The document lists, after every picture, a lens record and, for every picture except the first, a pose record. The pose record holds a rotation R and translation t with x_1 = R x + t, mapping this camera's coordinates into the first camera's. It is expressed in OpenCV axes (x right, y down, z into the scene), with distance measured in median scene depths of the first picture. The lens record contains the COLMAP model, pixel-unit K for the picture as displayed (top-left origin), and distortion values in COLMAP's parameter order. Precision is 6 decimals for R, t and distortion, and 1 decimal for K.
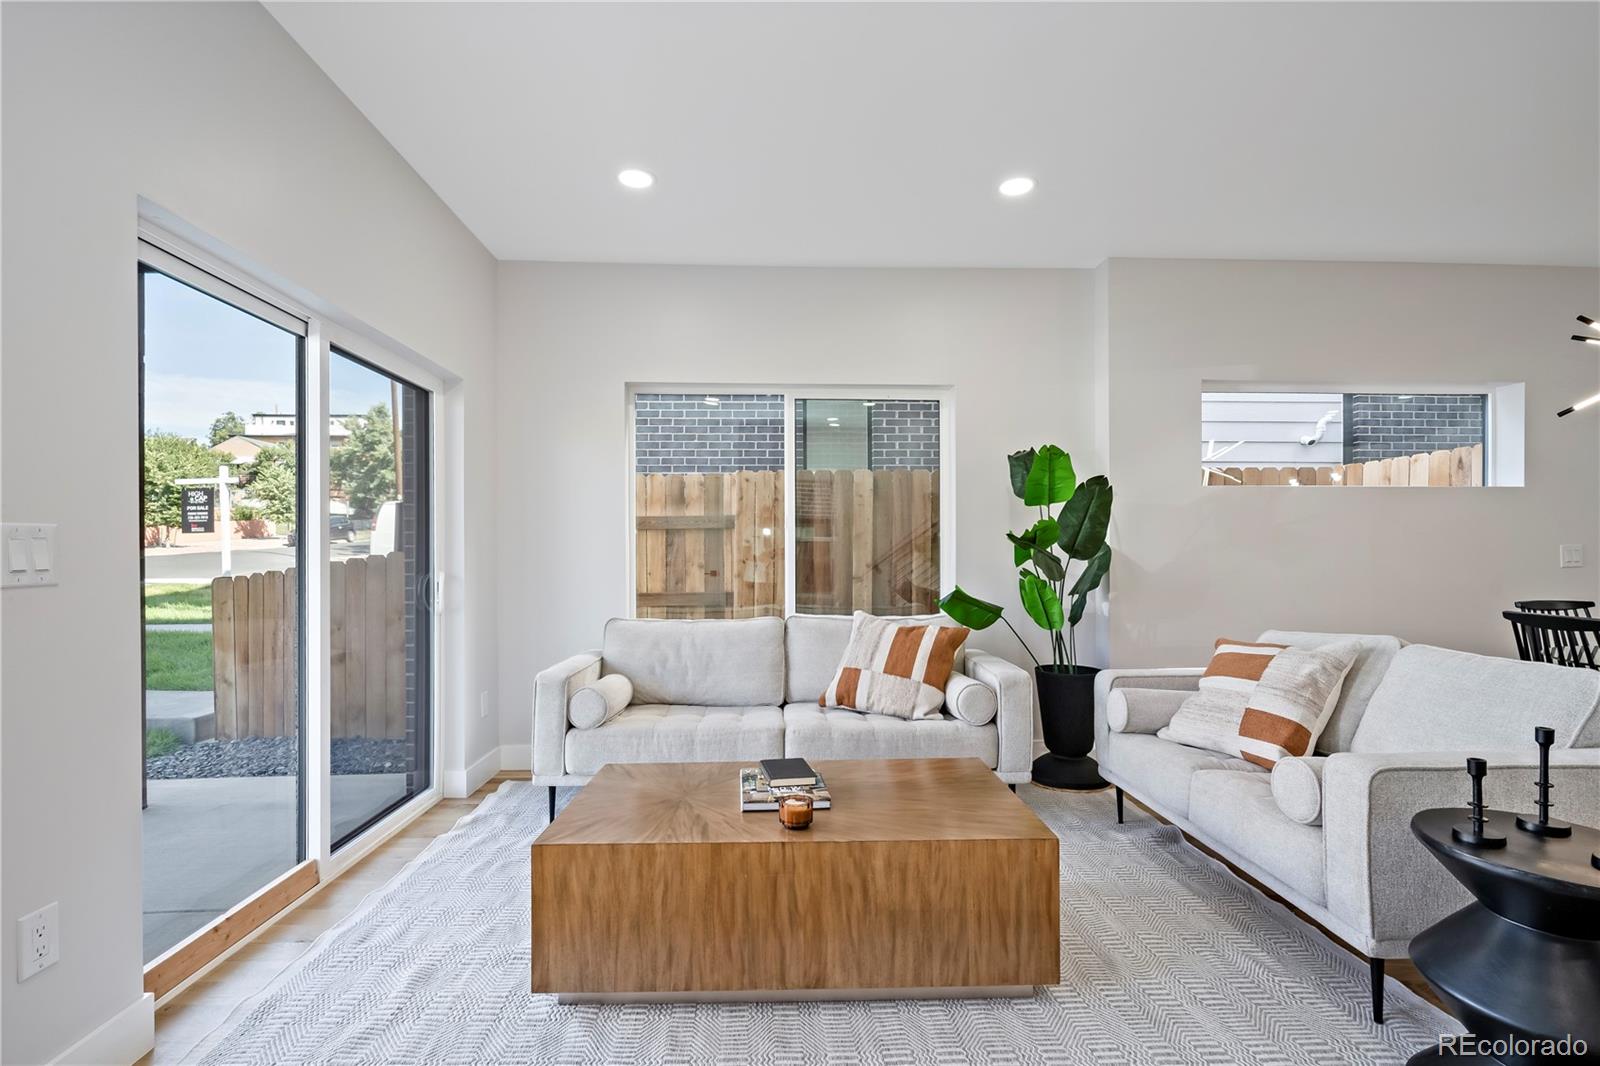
lens RADIAL K [[739.0, 0, 802.2], [0, 739.0, 556.4], [0, 0, 1]] dist [-0.003026, 0.000339]
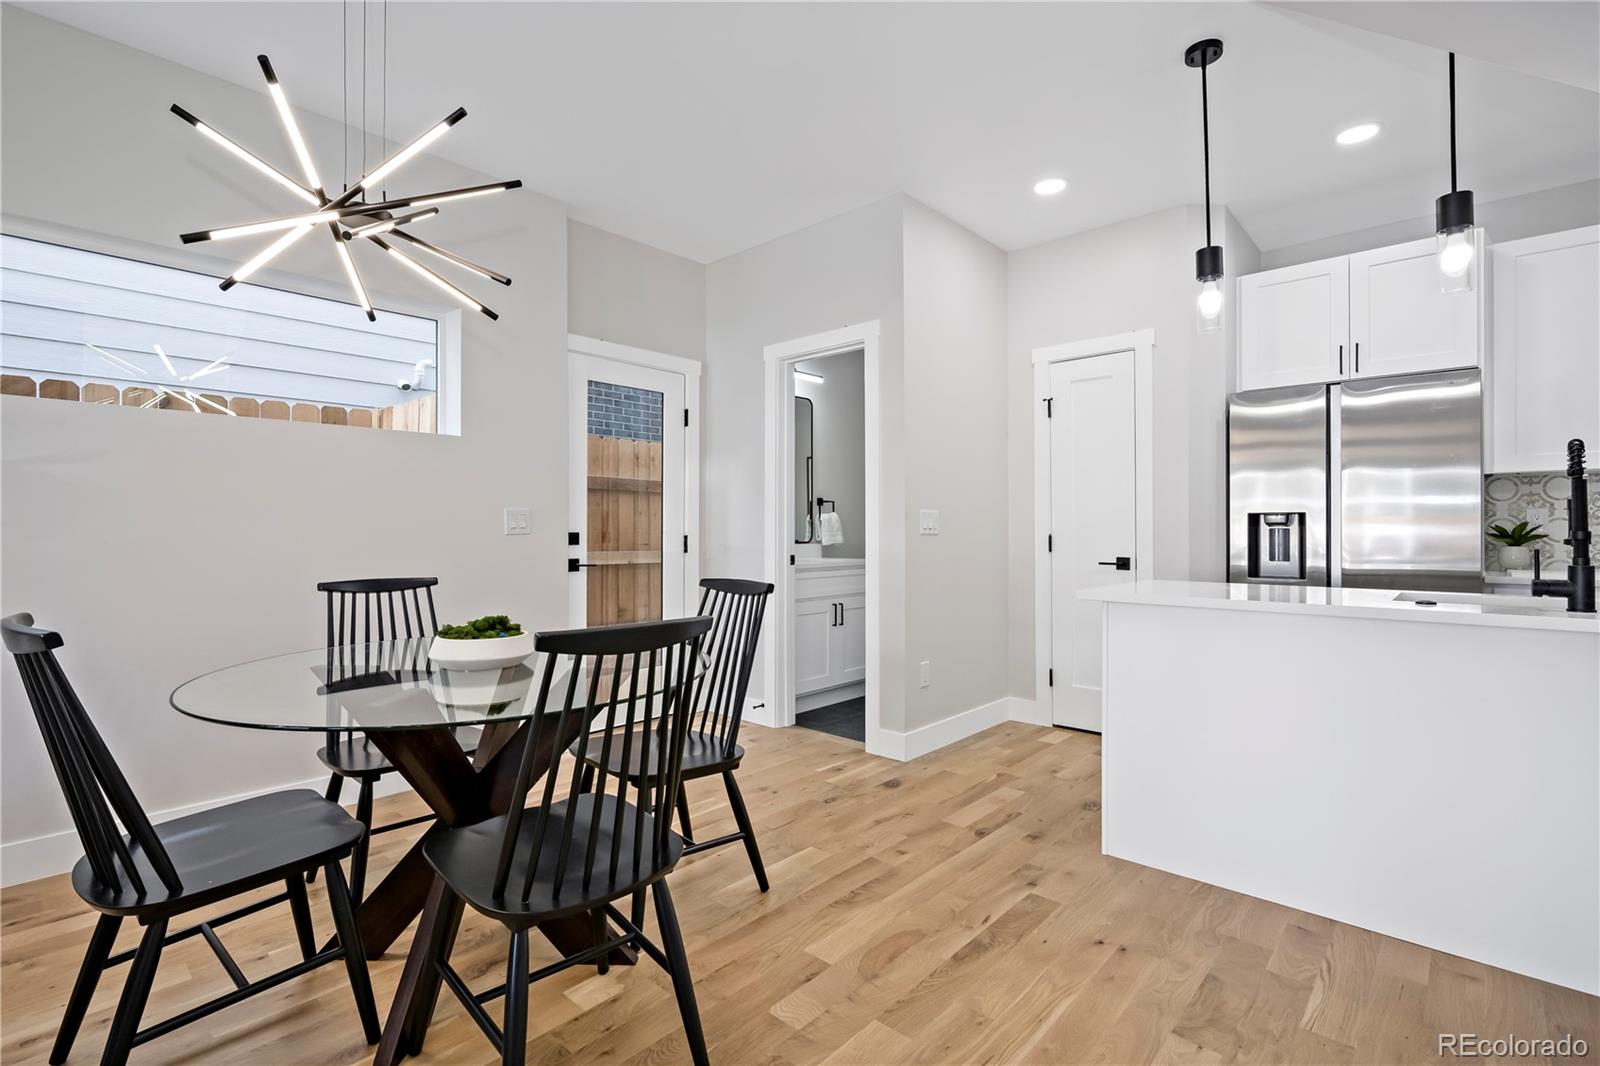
lens RADIAL K [[745.1, 0, 795.3], [0, 745.1, 522.9], [0, 0, 1]] dist [-0.000364, 0.000168]
pose [[0.706826, 0.006700, 0.707356, 0.964799], [-0.001667, 0.999968, -0.007806, 0.010951], [-0.707385, 0.004338, 0.706815, 0.224936]]
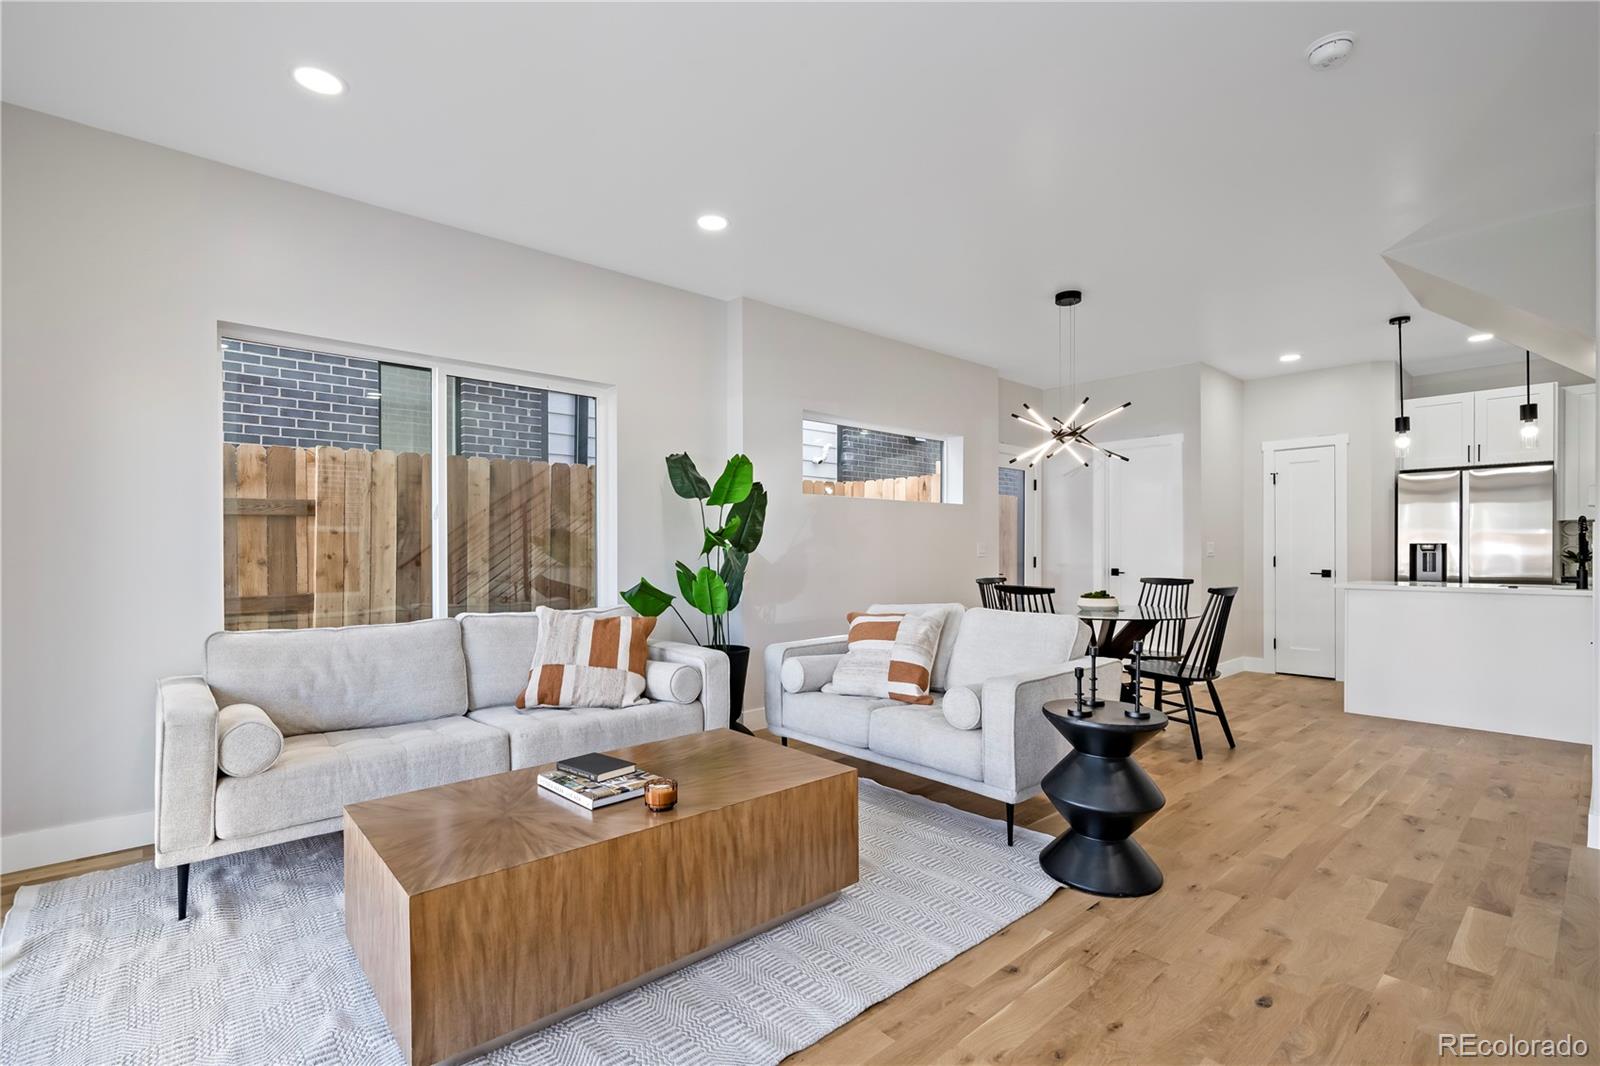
lens RADIAL K [[733.8, 0, 805.8], [0, 733.8, 552.7], [0, 0, 1]] dist [-0.000958, 0.001139]
pose [[0.768148, -0.003101, 0.640265, -0.377015], [0.000438, 0.999991, 0.004318, -0.001082], [-0.640272, -0.003036, 0.768142, 0.051940]]
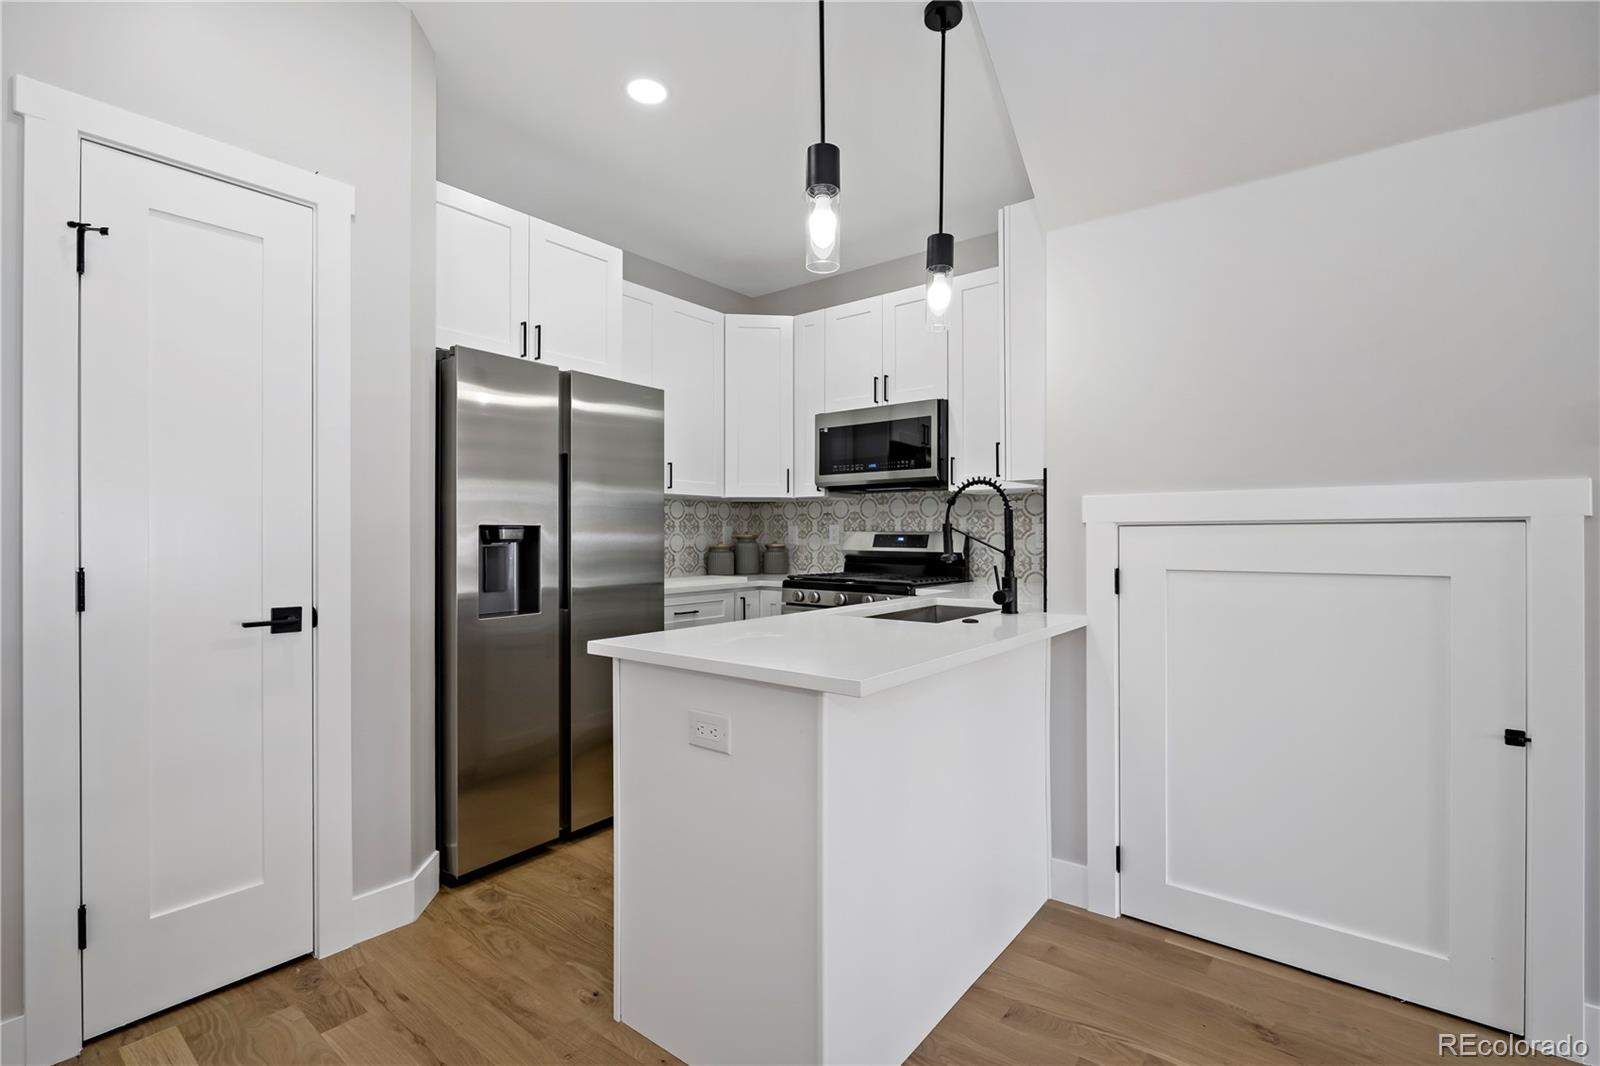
lens RADIAL K [[724.7, 0, 802.2], [0, 724.7, 533.2], [0, 0, 1]] dist [-0.004841, 0.000971]
pose [[-0.757770, 0.008838, 0.652461, 1.594760], [0.005680, 0.999960, -0.006948, 0.000392], [-0.652497, -0.001559, -0.757790, 1.003989]]
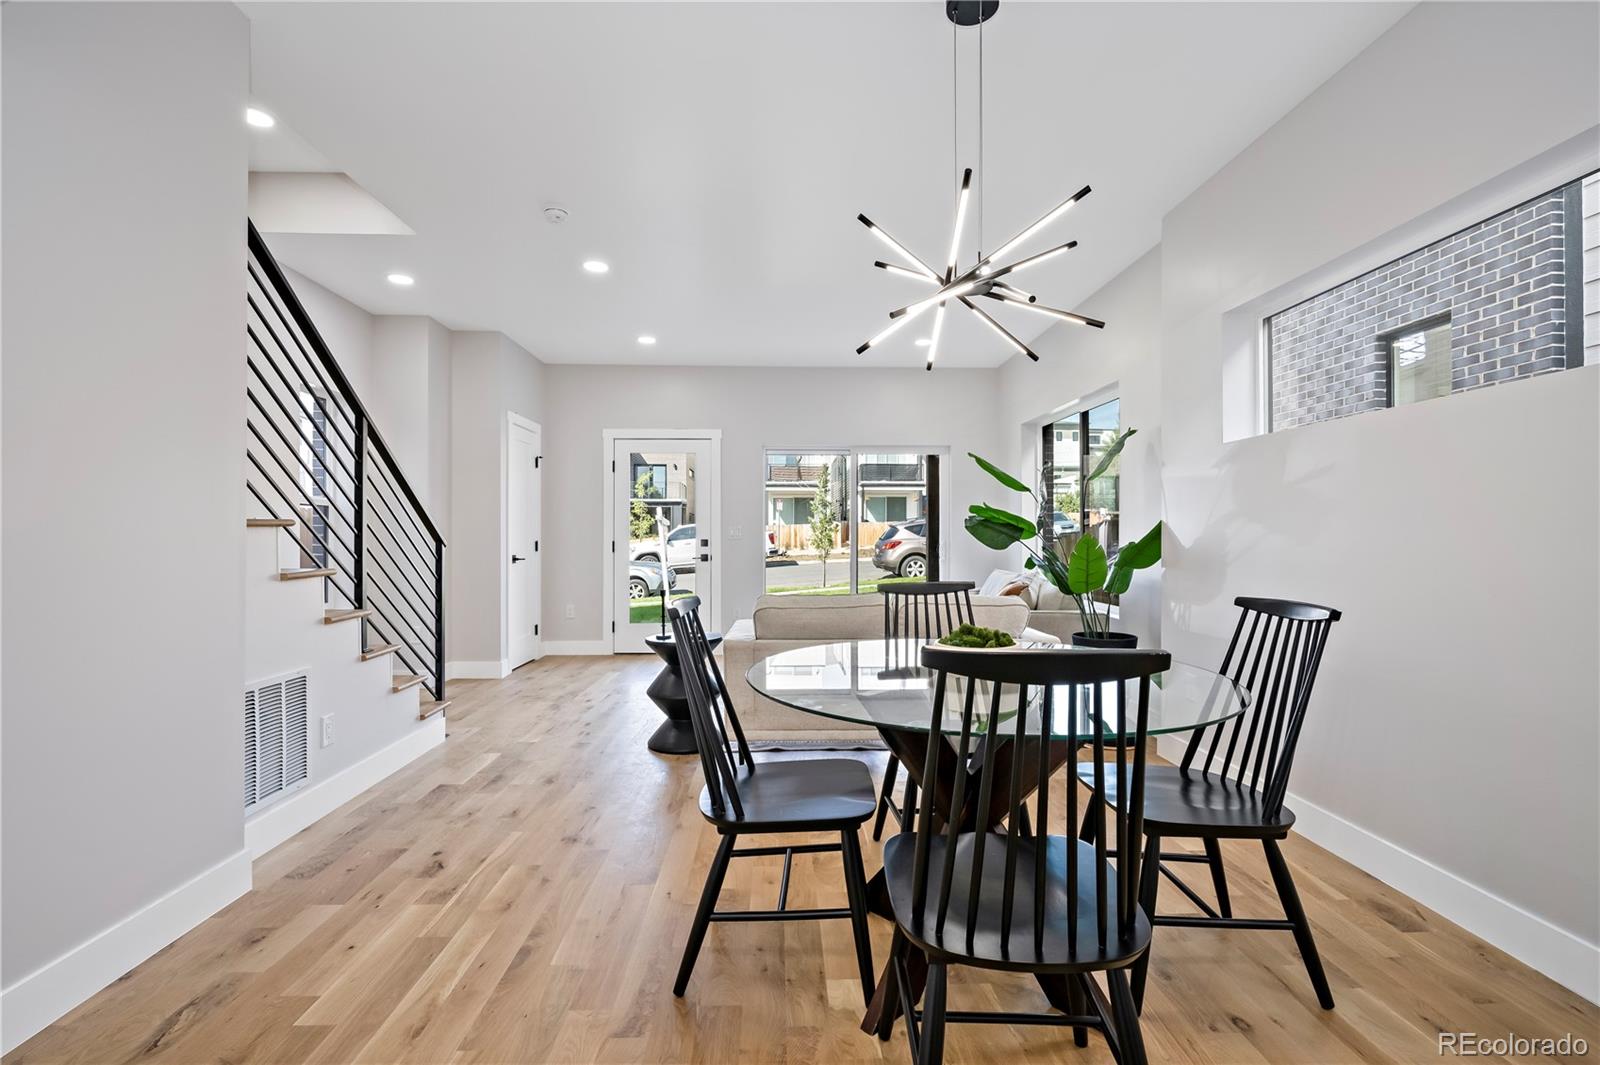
lens RADIAL K [[724.7, 0, 802.2], [0, 724.7, 532.7], [0, 0, 1]] dist [-0.004841, 0.000971]
pose [[-0.008395, -0.001227, -0.999964, 1.965816], [-0.001988, 0.999997, -0.001210, 0.014954], [0.999963, 0.001978, -0.008398, 0.780166]]
